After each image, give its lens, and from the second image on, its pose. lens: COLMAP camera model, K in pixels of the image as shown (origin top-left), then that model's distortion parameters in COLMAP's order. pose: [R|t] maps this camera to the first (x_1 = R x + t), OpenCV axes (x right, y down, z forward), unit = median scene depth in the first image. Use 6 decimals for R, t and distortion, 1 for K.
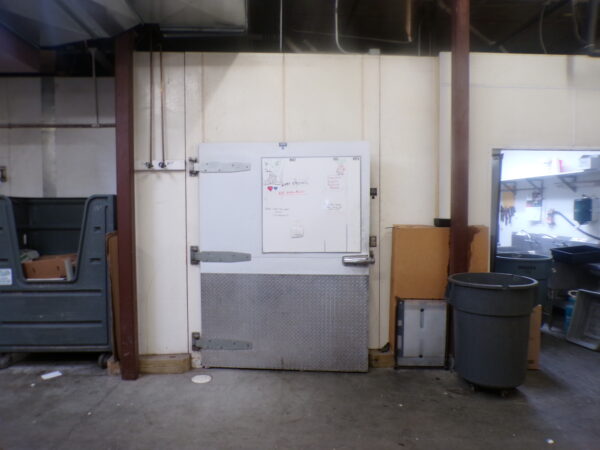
lens RADIAL K [[404.4, 0, 300.4], [0, 404.4, 224.2], [0, 0, 1]] dist [-0.025187, 0.007831]
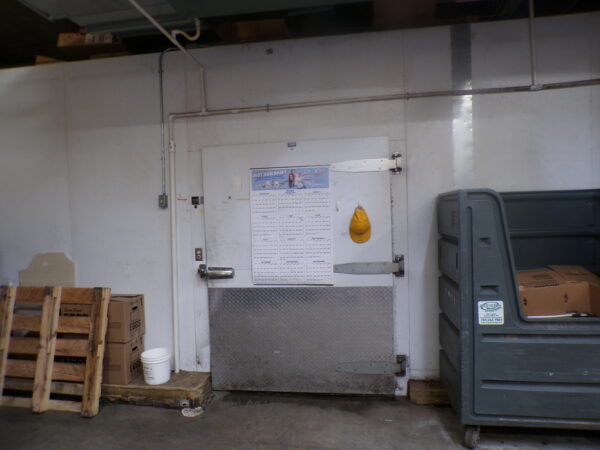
lens RADIAL K [[404.4, 0, 299.5], [0, 404.4, 225.6], [0, 0, 1]] dist [-0.025187, 0.007831]
pose [[0.984116, -0.020269, -0.176368, -0.923432], [0.019778, 0.999794, -0.004545, -0.014721], [0.176424, 0.000985, 0.984314, 0.290278]]
